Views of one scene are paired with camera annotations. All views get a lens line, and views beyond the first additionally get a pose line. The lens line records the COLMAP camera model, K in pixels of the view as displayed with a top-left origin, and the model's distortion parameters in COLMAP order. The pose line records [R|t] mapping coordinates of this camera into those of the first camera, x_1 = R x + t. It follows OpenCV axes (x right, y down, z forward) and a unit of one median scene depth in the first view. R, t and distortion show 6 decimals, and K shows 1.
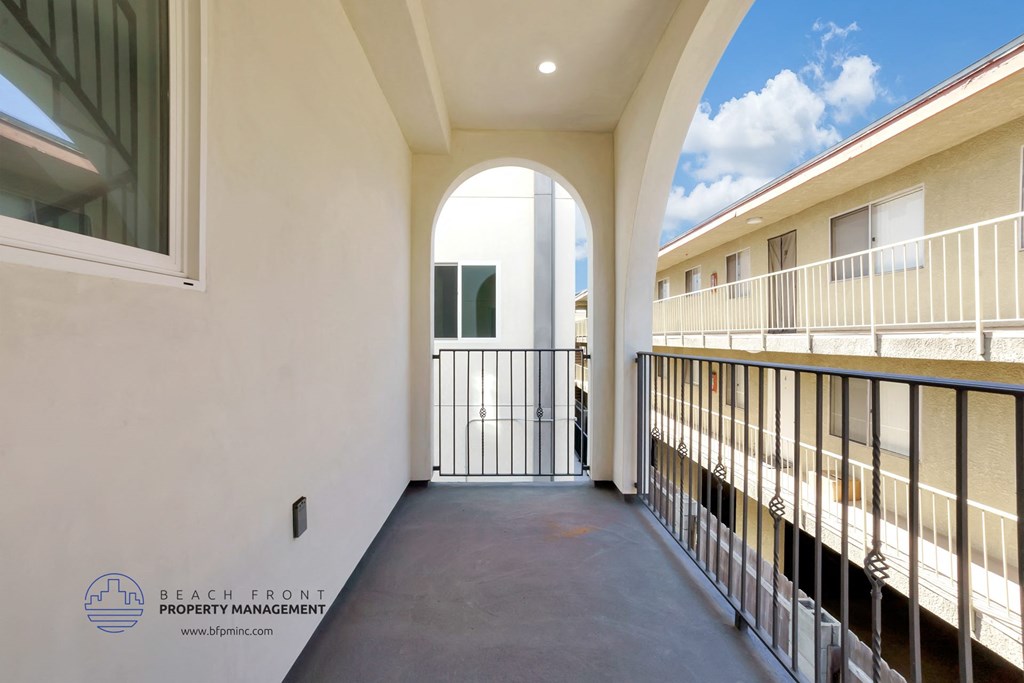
lens RADIAL K [[458.5, 0, 510.8], [0, 458.5, 339.0], [0, 0, 1]] dist [-0.067296, 0.034808]
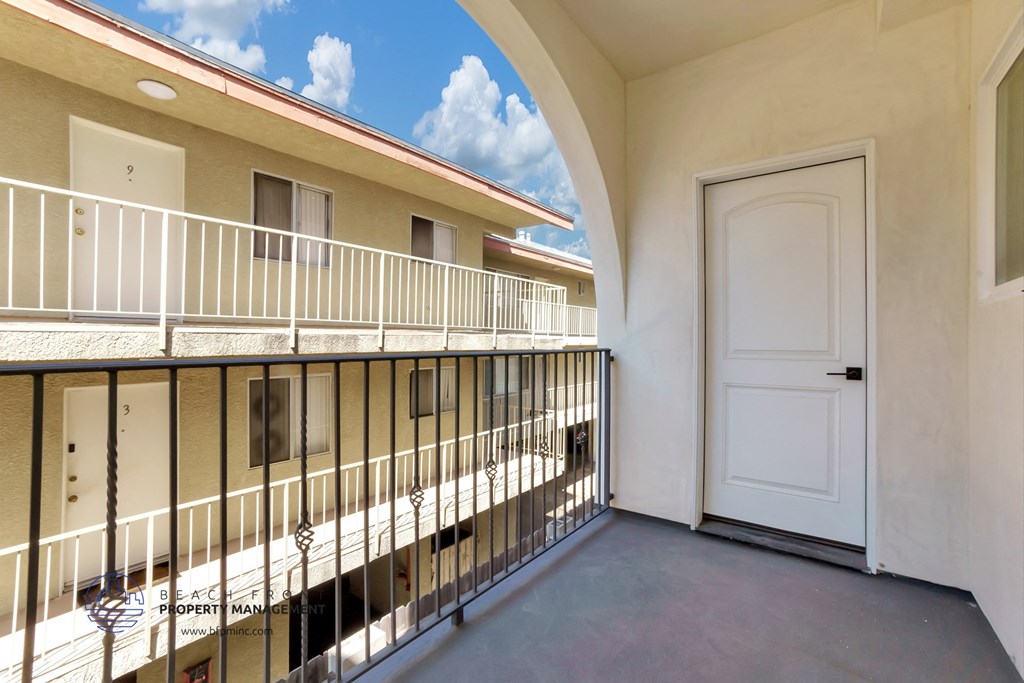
lens RADIAL K [[396.9, 0, 510.6], [0, 396.9, 336.8], [0, 0, 1]] dist [-0.050606, -0.000054]
pose [[-0.754272, -0.005897, 0.656535, -0.024138], [-0.012159, 0.999914, -0.004988, 0.003035], [-0.656449, -0.011745, -0.754279, 1.359881]]
